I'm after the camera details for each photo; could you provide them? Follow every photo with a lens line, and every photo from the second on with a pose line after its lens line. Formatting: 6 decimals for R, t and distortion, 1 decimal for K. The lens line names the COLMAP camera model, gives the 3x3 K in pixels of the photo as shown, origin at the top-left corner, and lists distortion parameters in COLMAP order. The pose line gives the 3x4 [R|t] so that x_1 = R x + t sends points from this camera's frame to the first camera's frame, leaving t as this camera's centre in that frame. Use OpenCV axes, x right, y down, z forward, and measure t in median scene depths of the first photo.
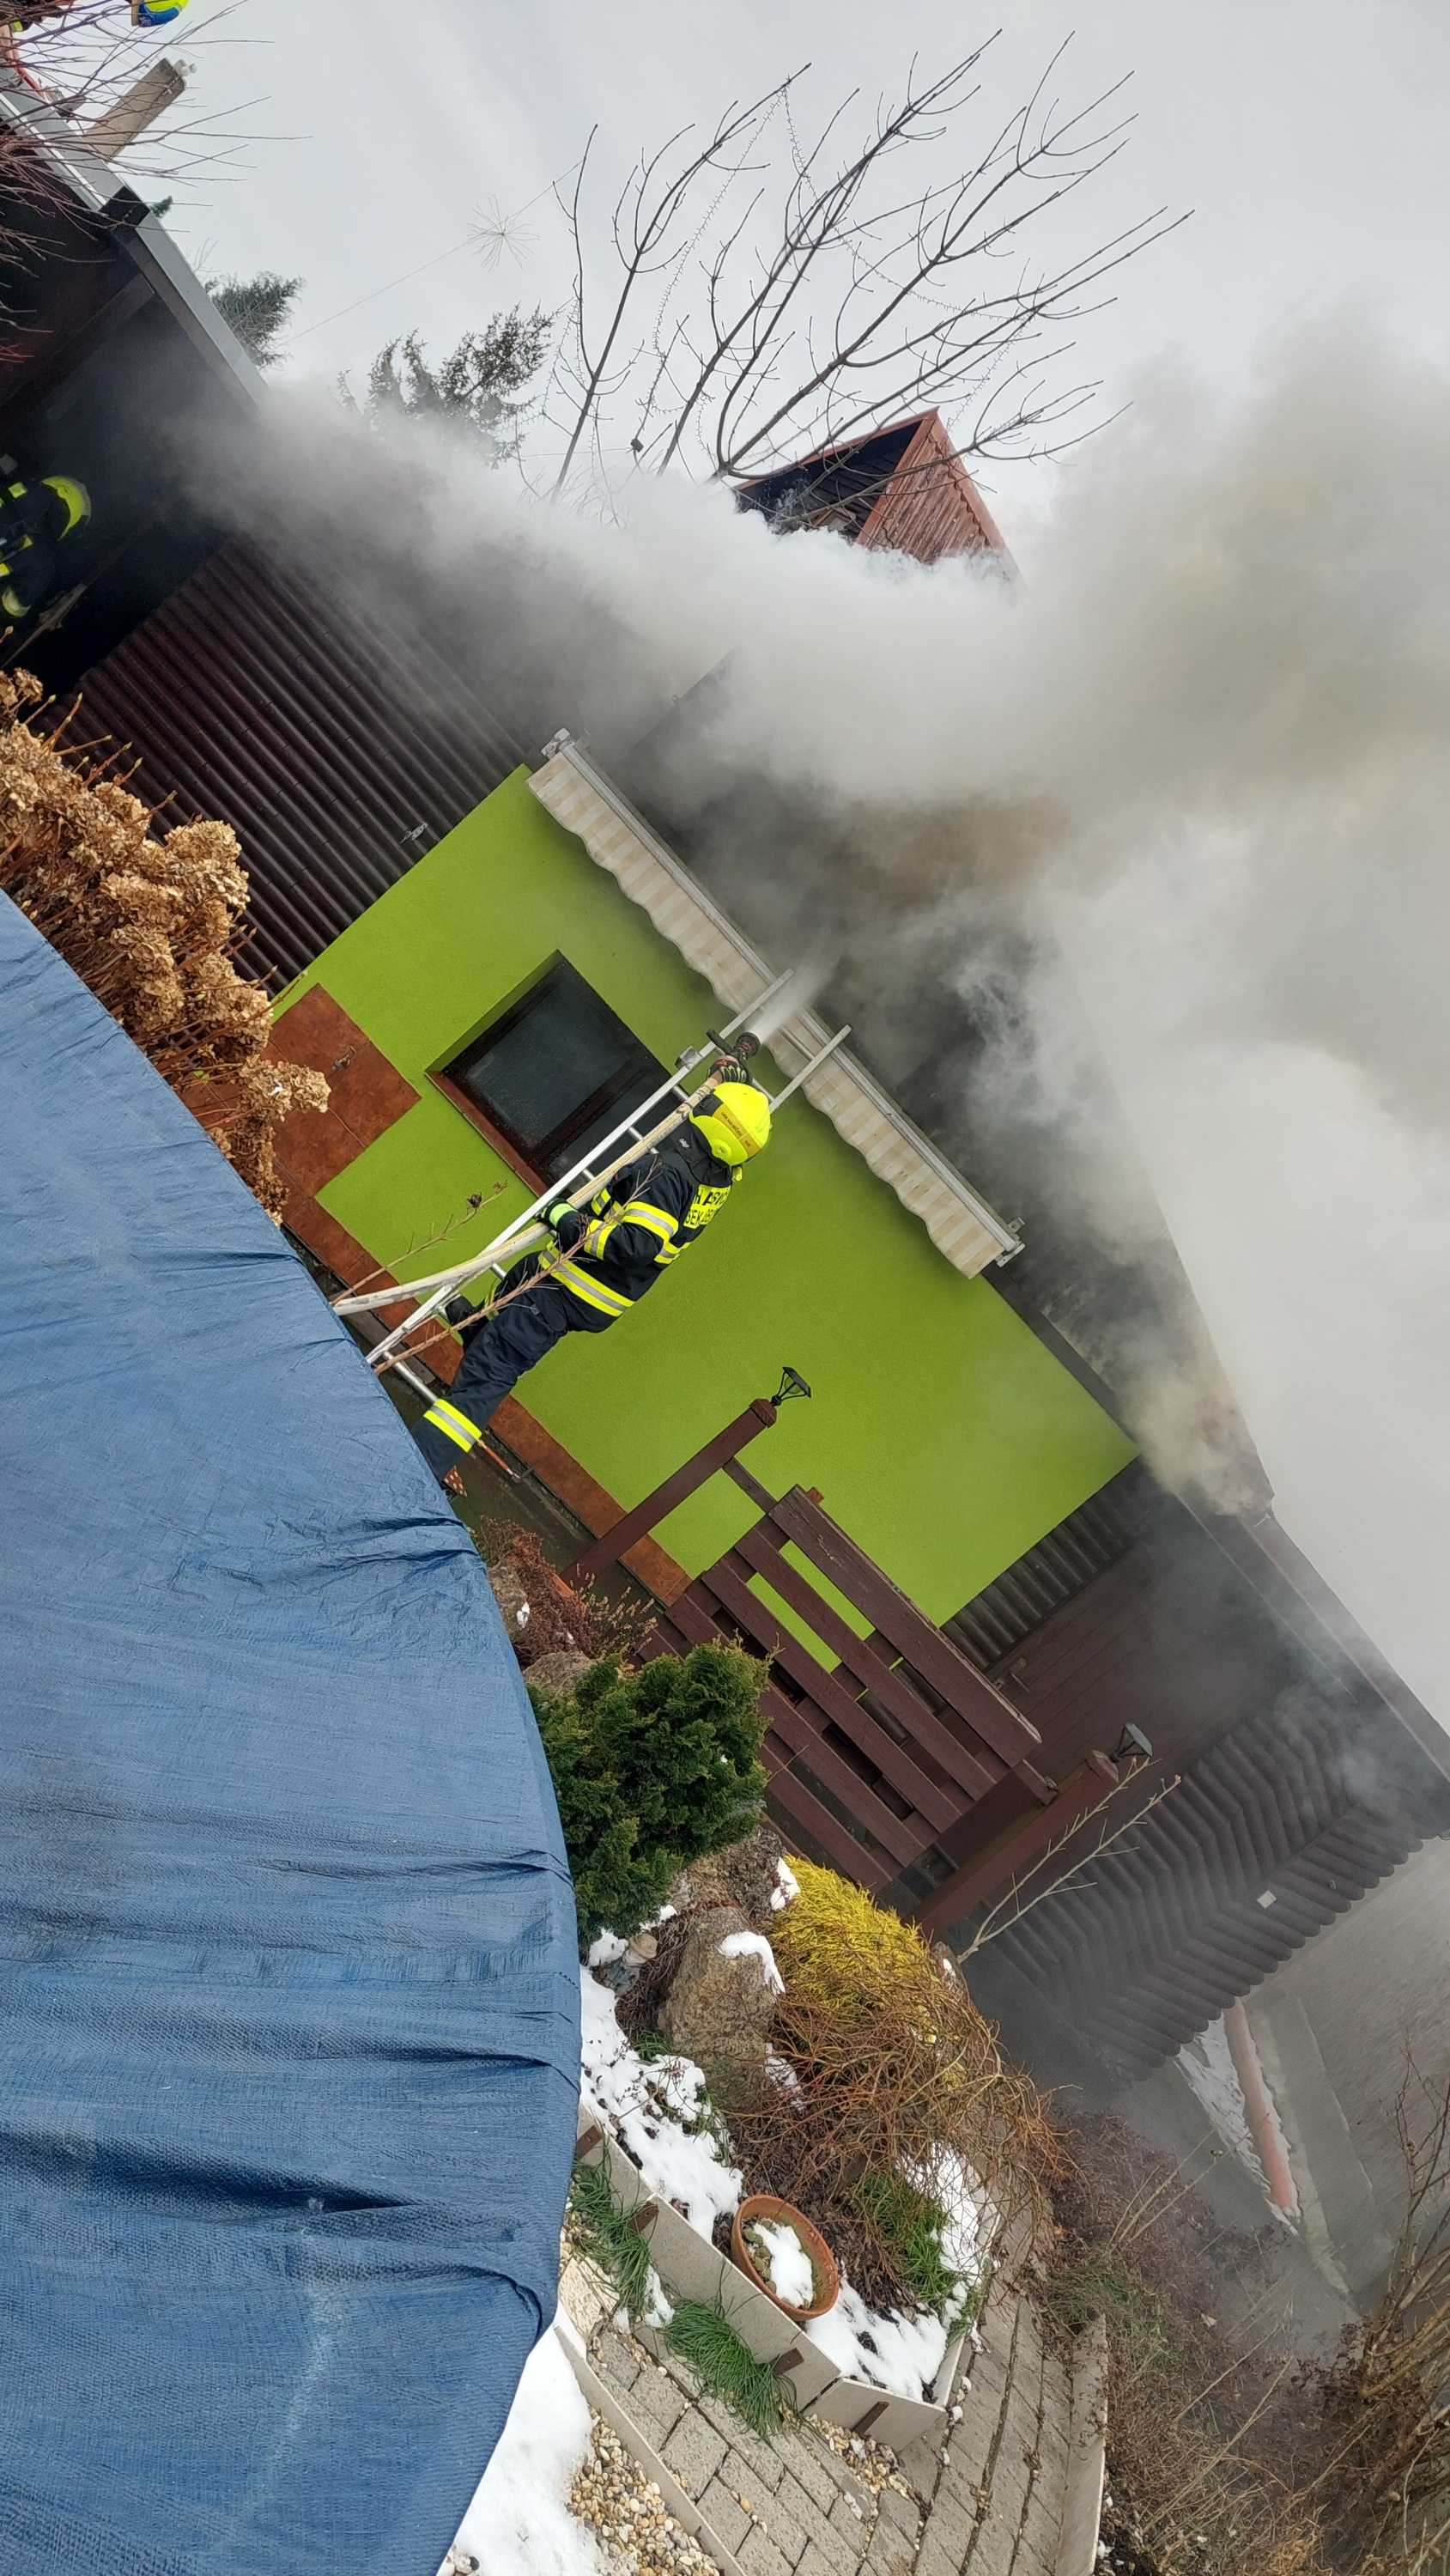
lens RADIAL K [[1898.2, 0, 796.0], [0, 1898.2, 1292.4], [0, 0, 1]] dist [0.090583, -0.065190]
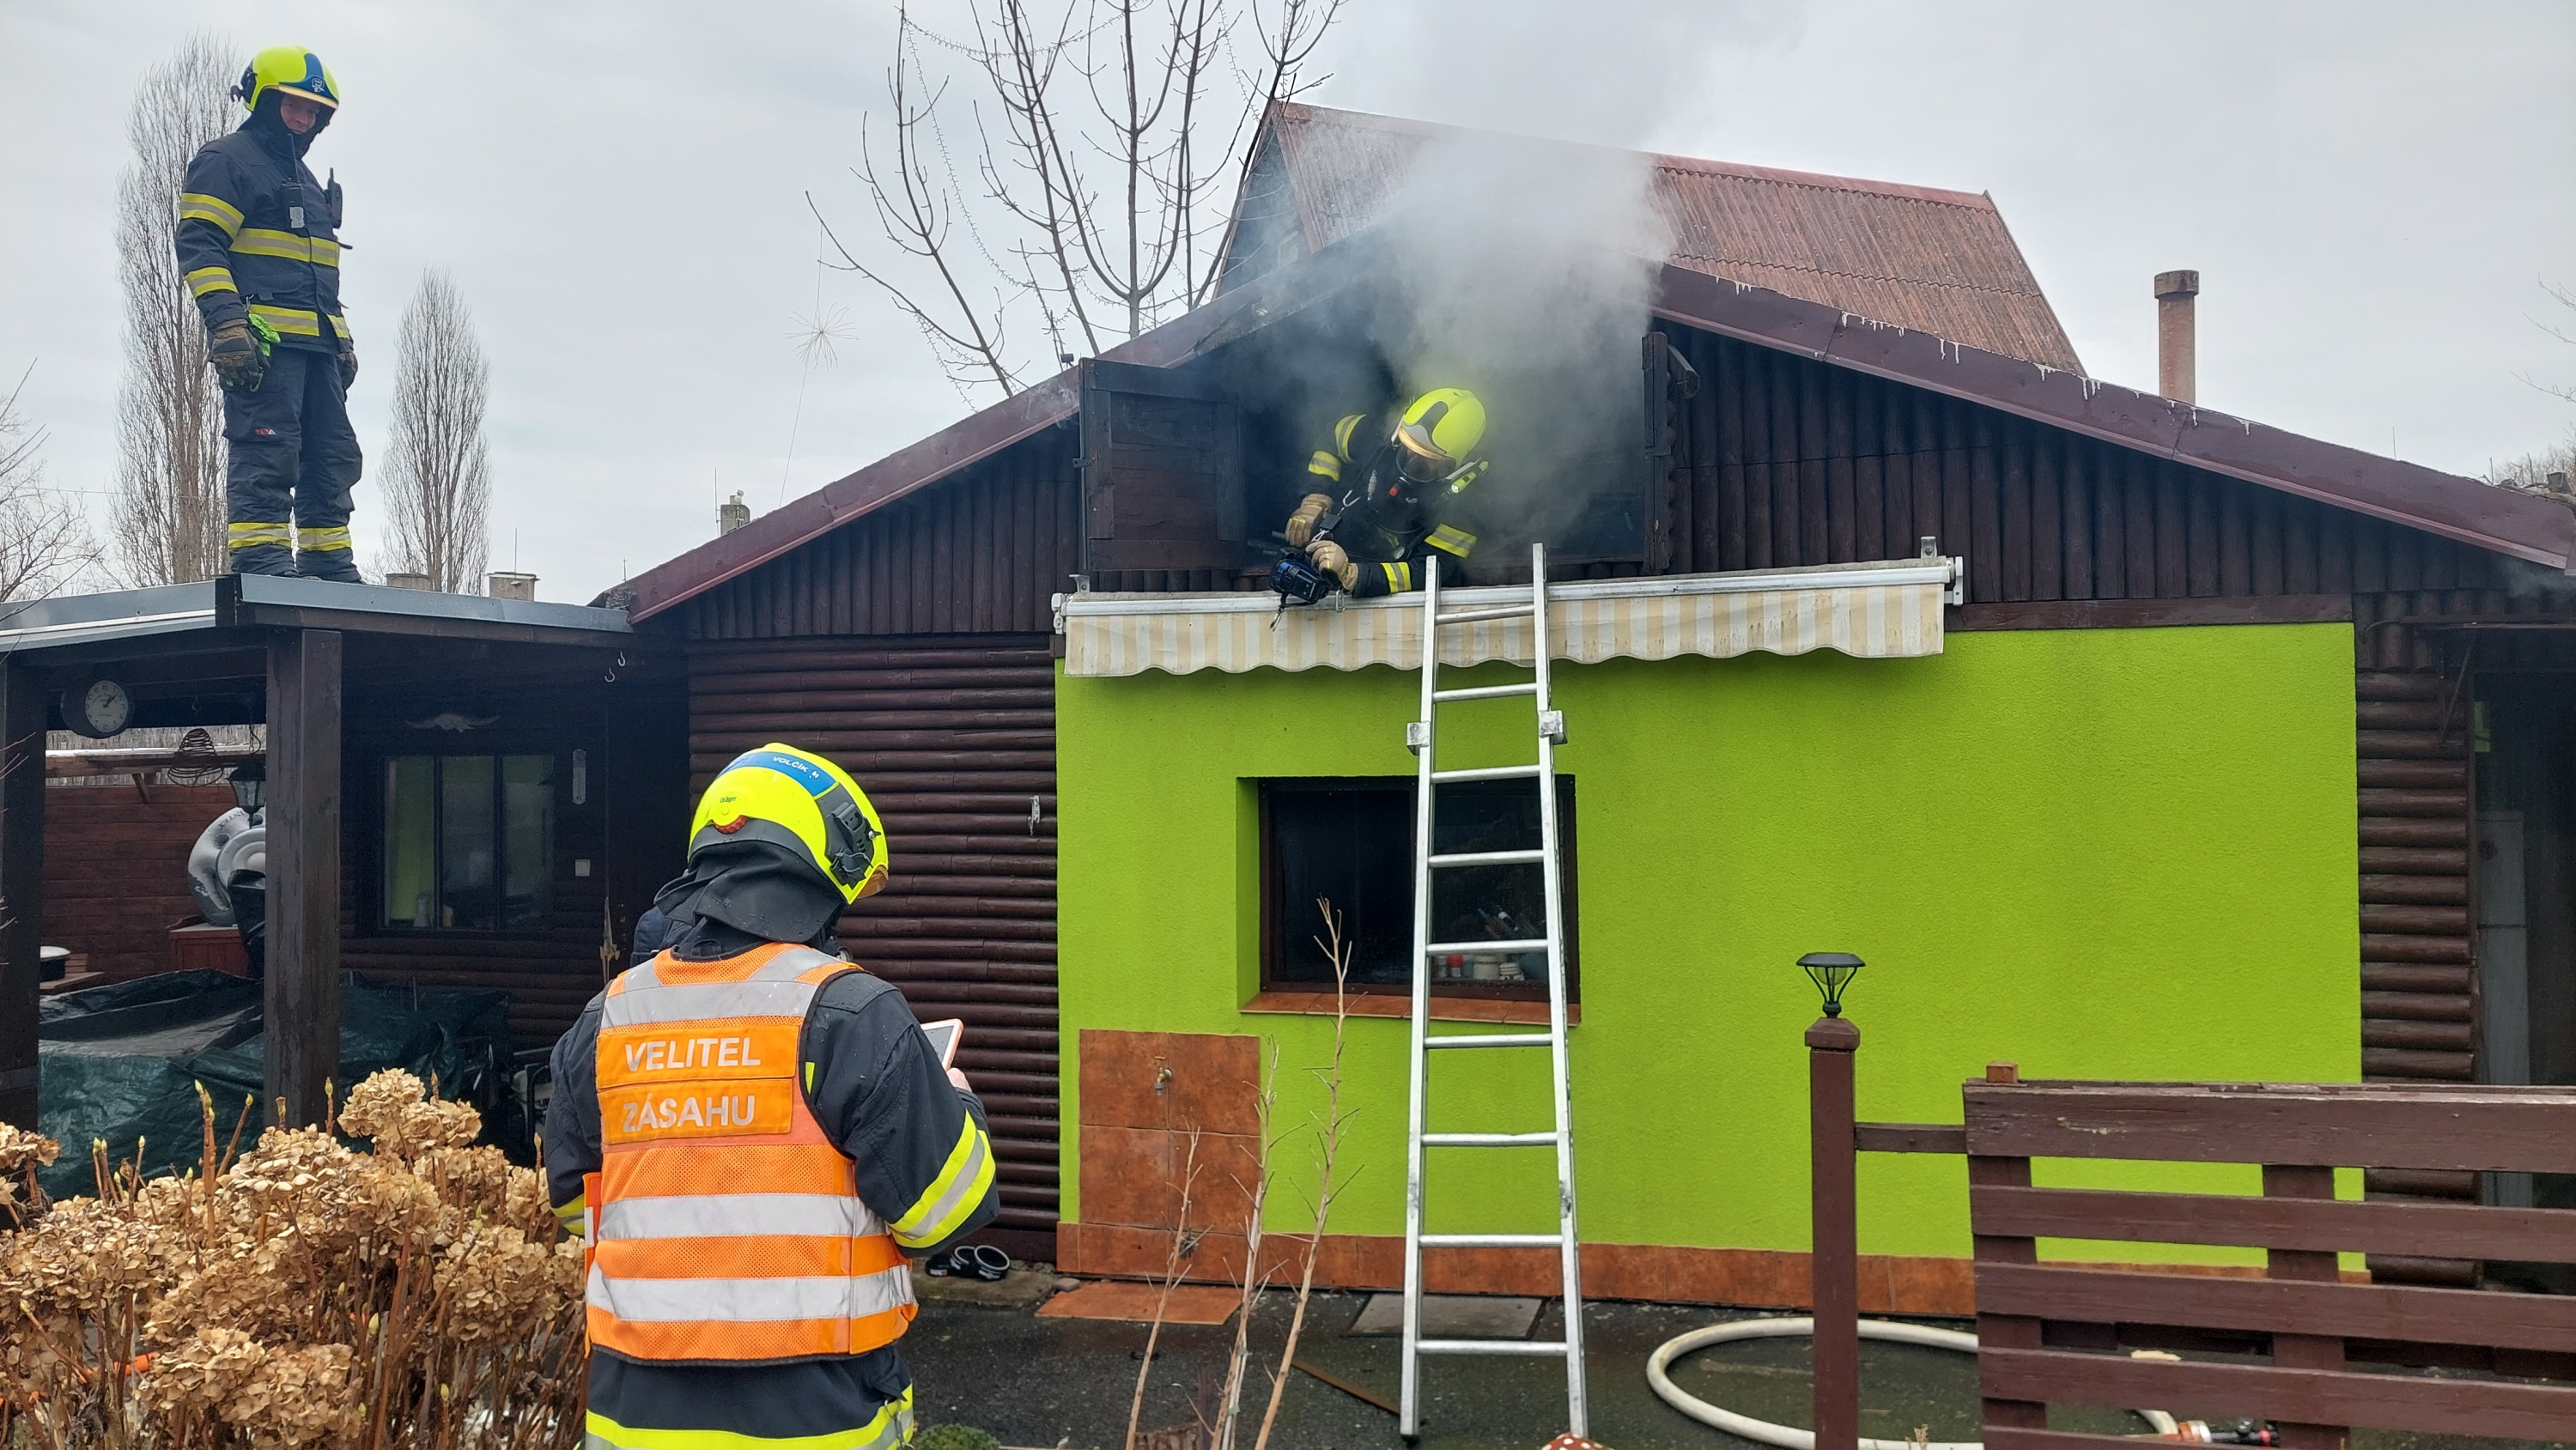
lens RADIAL K [[1856.7, 0, 1295.2], [0, 1856.7, 694.5], [0, 0, 1]] dist [0.087785, -0.106668]
pose [[0.629818, -0.754797, -0.183334, 0.057695], [0.701050, 0.654012, -0.284248, 0.032732], [0.334452, 0.050498, 0.941059, 0.287913]]
